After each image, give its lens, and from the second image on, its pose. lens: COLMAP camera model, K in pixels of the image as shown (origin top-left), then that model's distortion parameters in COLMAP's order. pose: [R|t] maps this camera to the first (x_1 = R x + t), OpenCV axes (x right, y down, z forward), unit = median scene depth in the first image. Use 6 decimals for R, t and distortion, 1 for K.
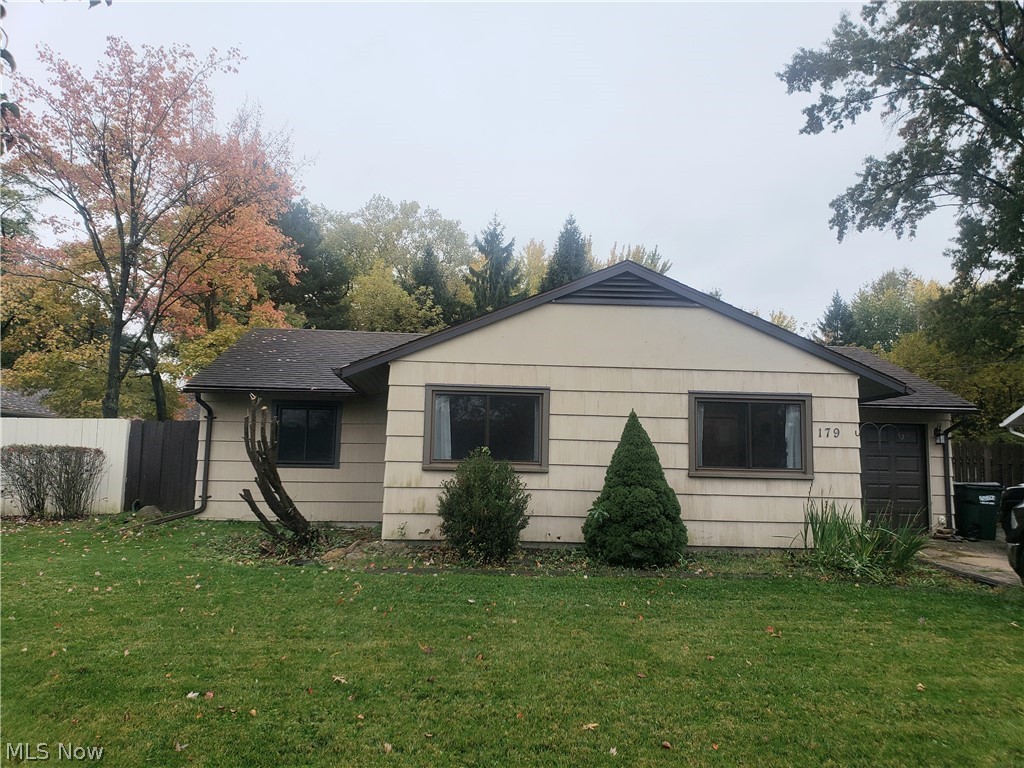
lens RADIAL K [[783.1, 0, 503.2], [0, 783.1, 389.0], [0, 0, 1]] dist [0.050880, -0.048138]
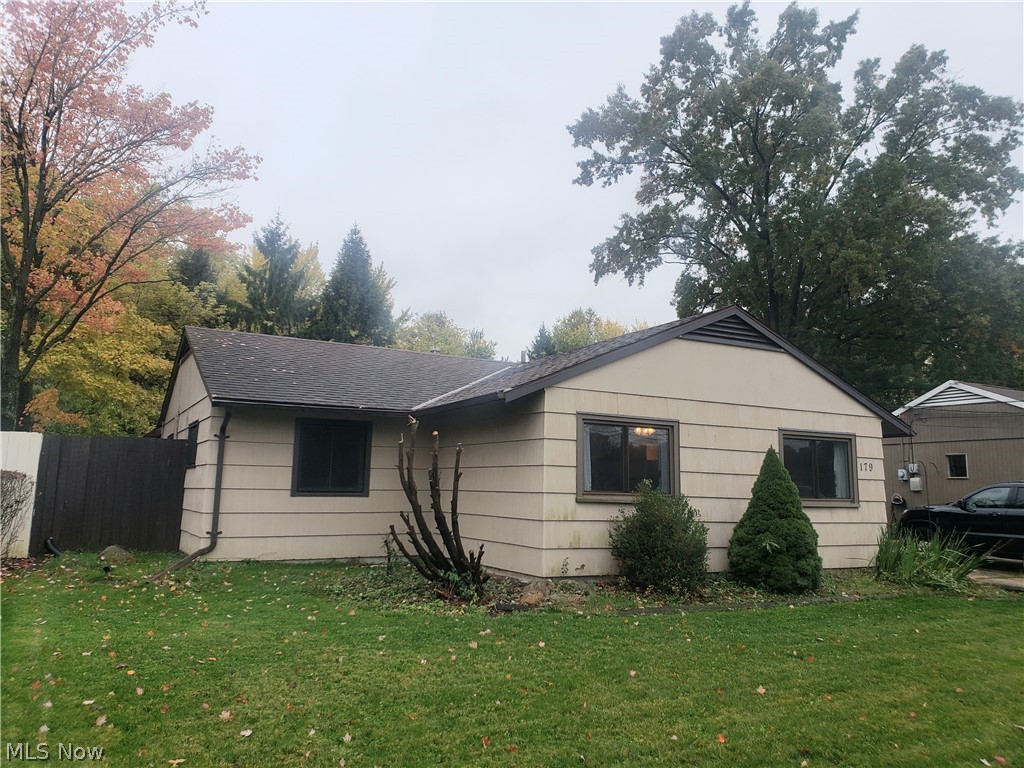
lens RADIAL K [[783.1, 0, 509.7], [0, 783.1, 383.2], [0, 0, 1]] dist [0.050880, -0.048138]
pose [[0.904090, 0.055190, 0.423763, -0.169014], [-0.045037, 0.998408, -0.033943, -0.001619], [-0.424962, 0.011603, 0.905137, 0.047676]]
